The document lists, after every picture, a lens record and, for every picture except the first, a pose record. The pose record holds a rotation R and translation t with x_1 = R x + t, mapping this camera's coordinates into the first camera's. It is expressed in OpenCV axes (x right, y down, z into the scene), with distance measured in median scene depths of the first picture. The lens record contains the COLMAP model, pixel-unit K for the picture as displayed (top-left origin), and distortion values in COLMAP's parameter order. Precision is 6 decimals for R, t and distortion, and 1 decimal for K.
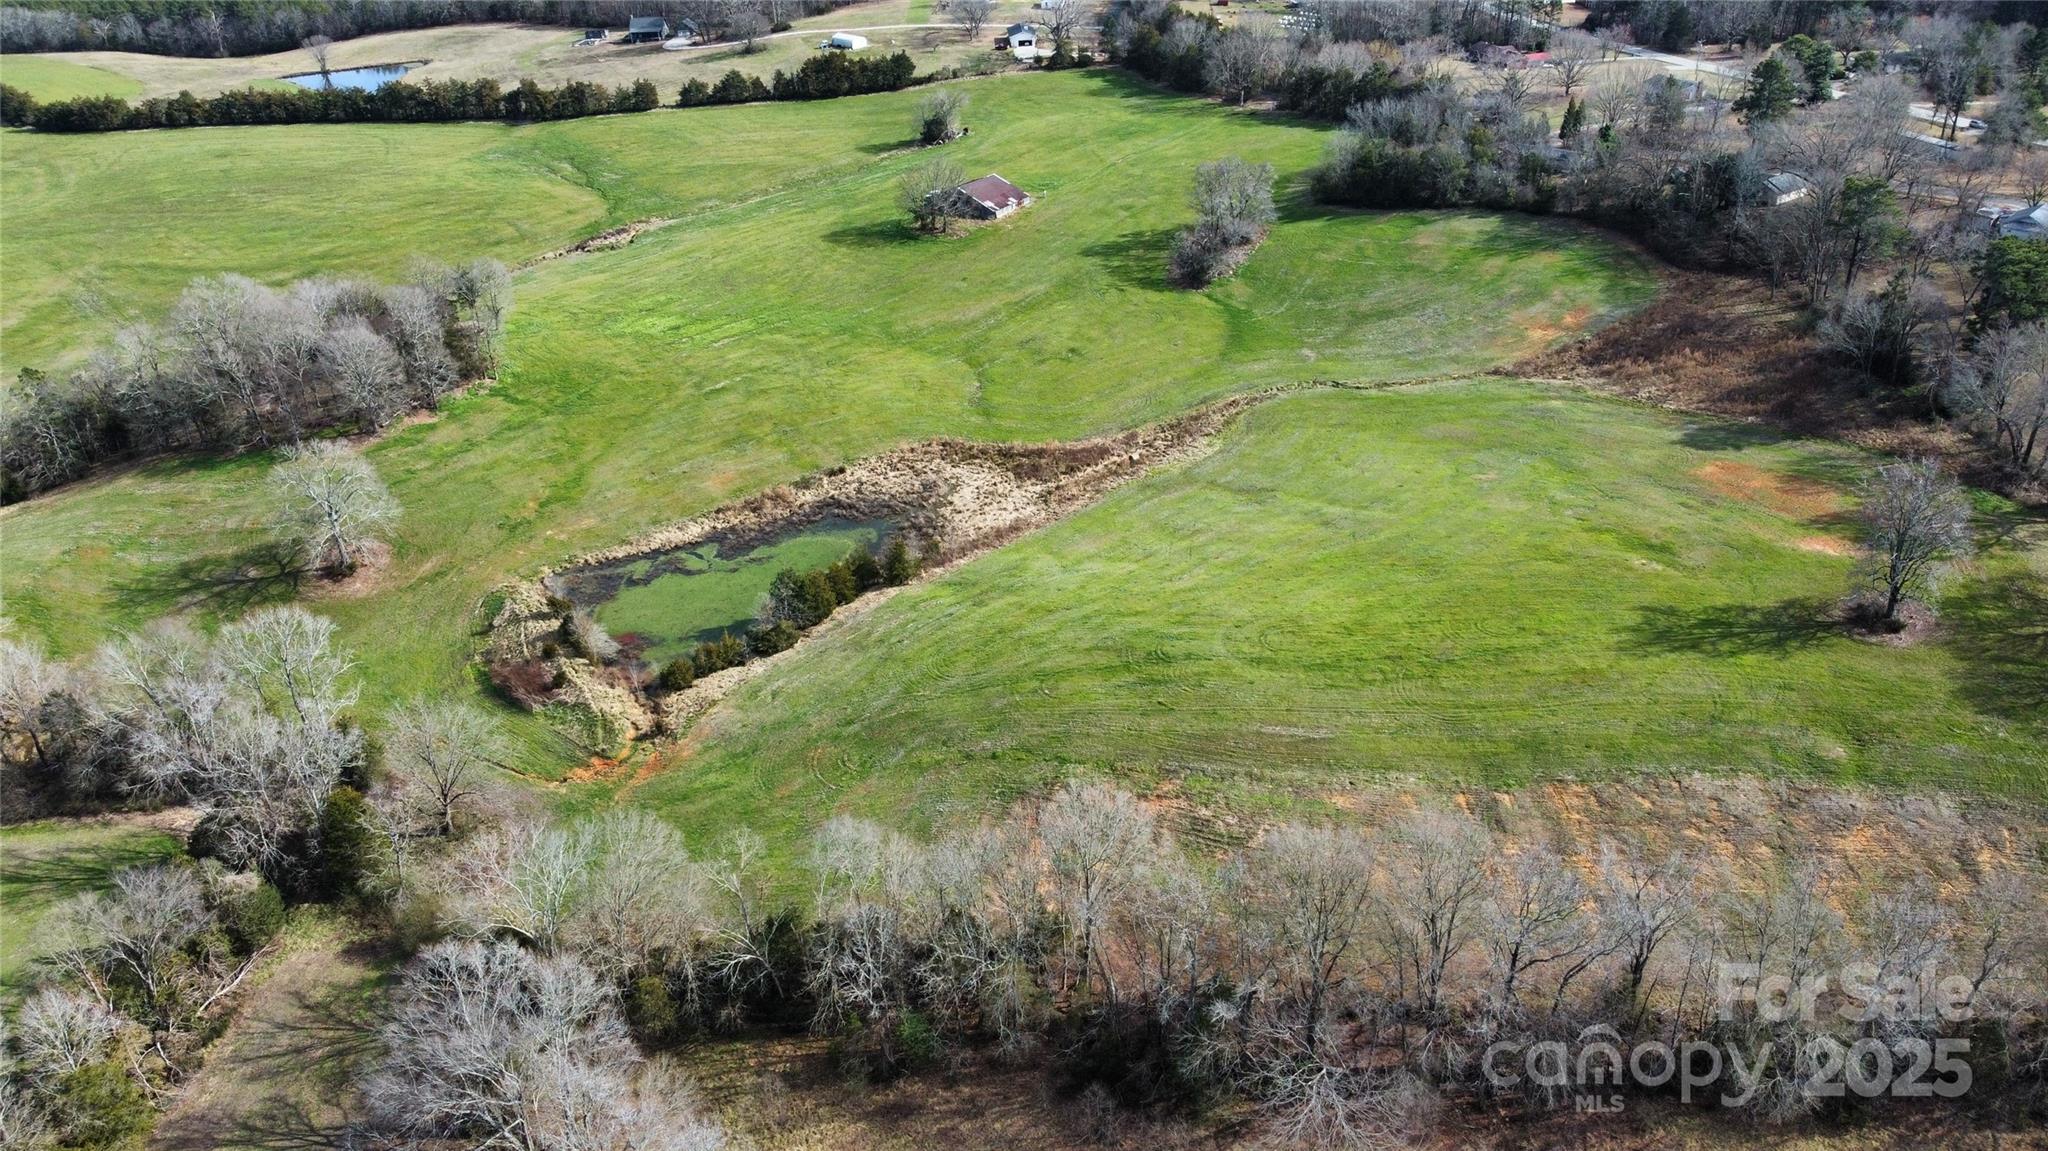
lens RADIAL K [[1565.6, 0, 1024.0], [0, 1565.6, 575.5], [0, 0, 1]] dist [0.001384, -0.011043]
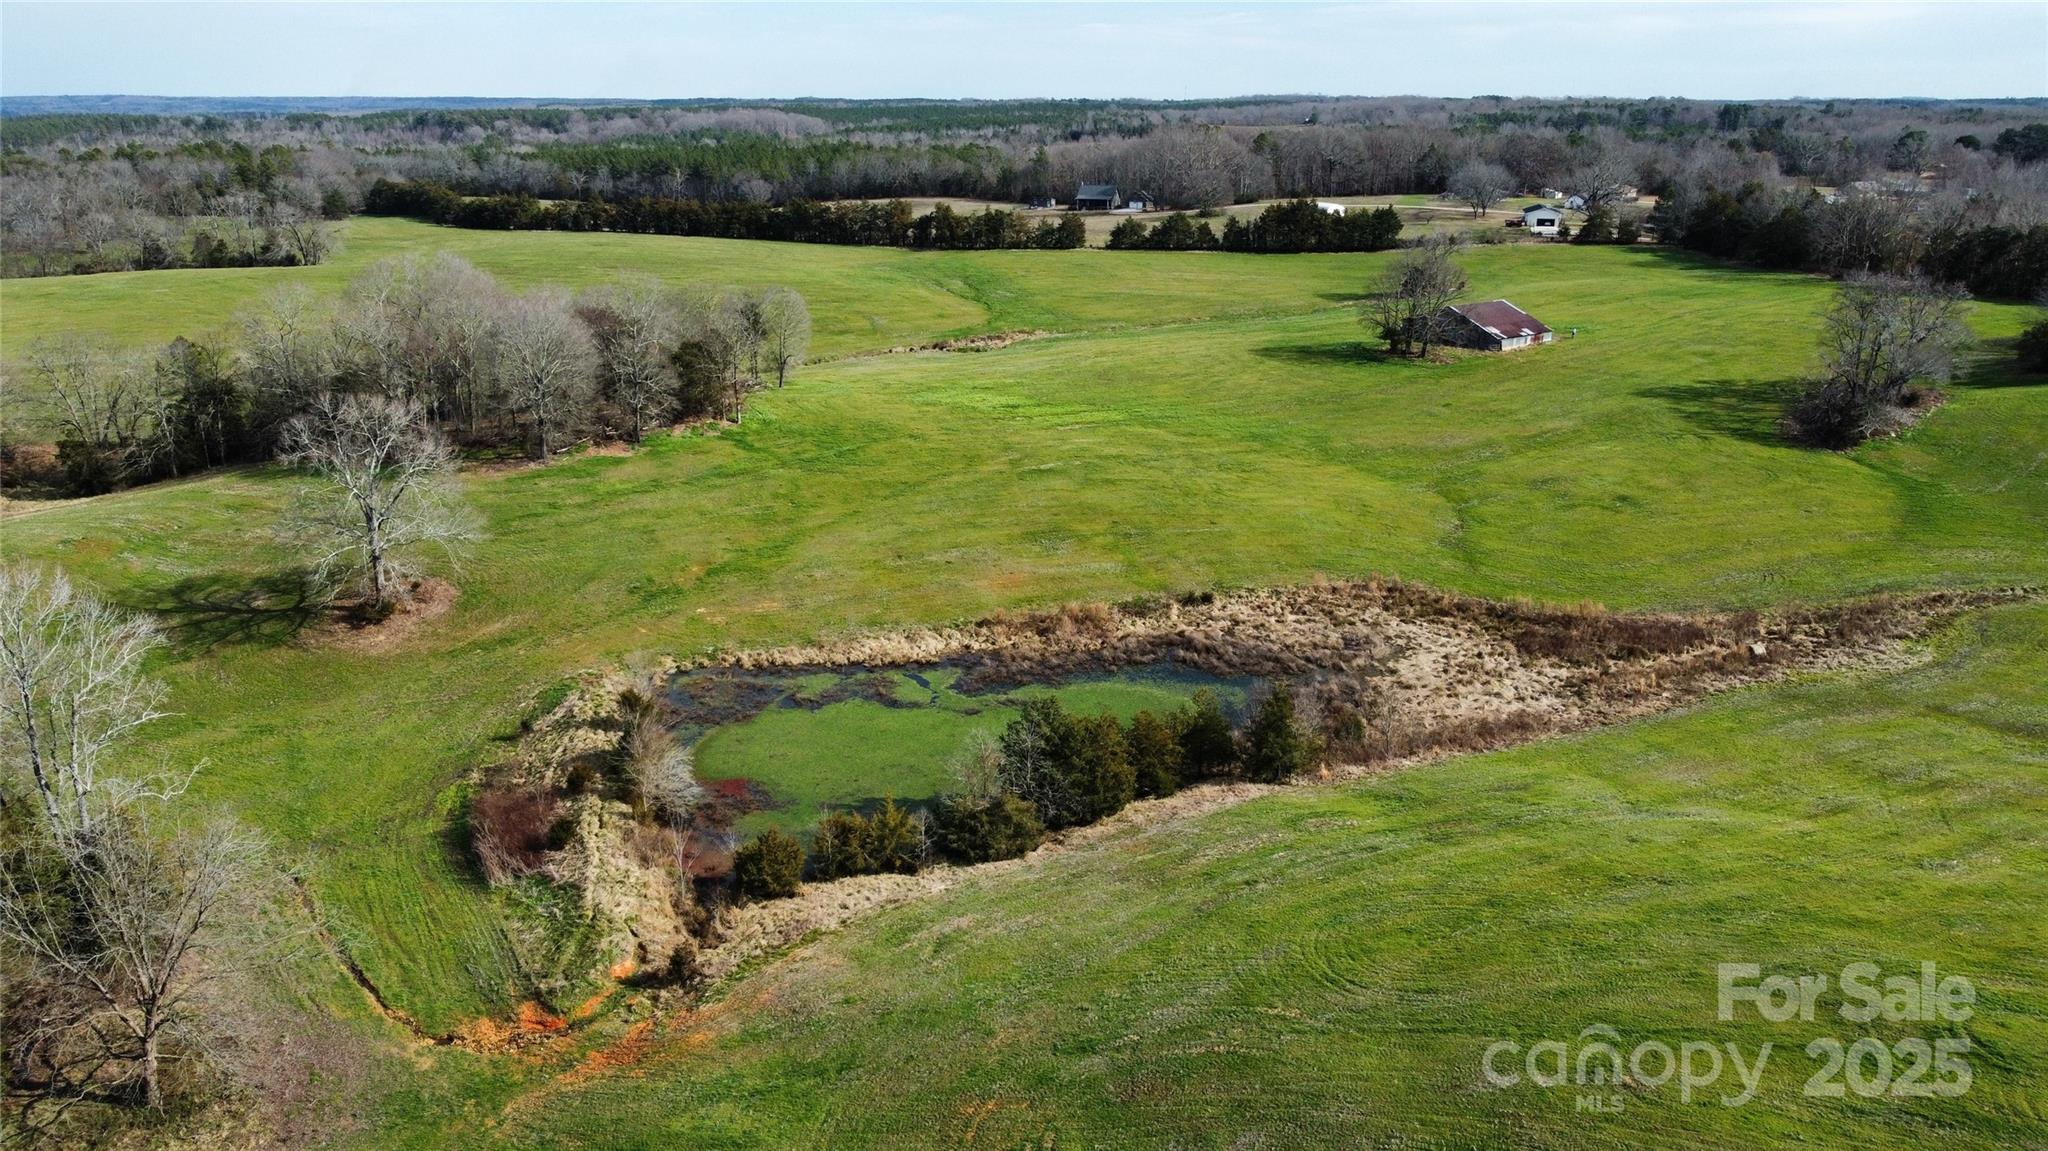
lens RADIAL K [[1565.6, 0, 1024.0], [0, 1565.6, 575.5], [0, 0, 1]] dist [0.001384, -0.011043]
pose [[0.953272, 0.136513, -0.269513, -0.026494], [-0.186301, 0.967902, -0.168693, 0.035657], [0.237834, 0.211021, 0.948106, 0.442930]]
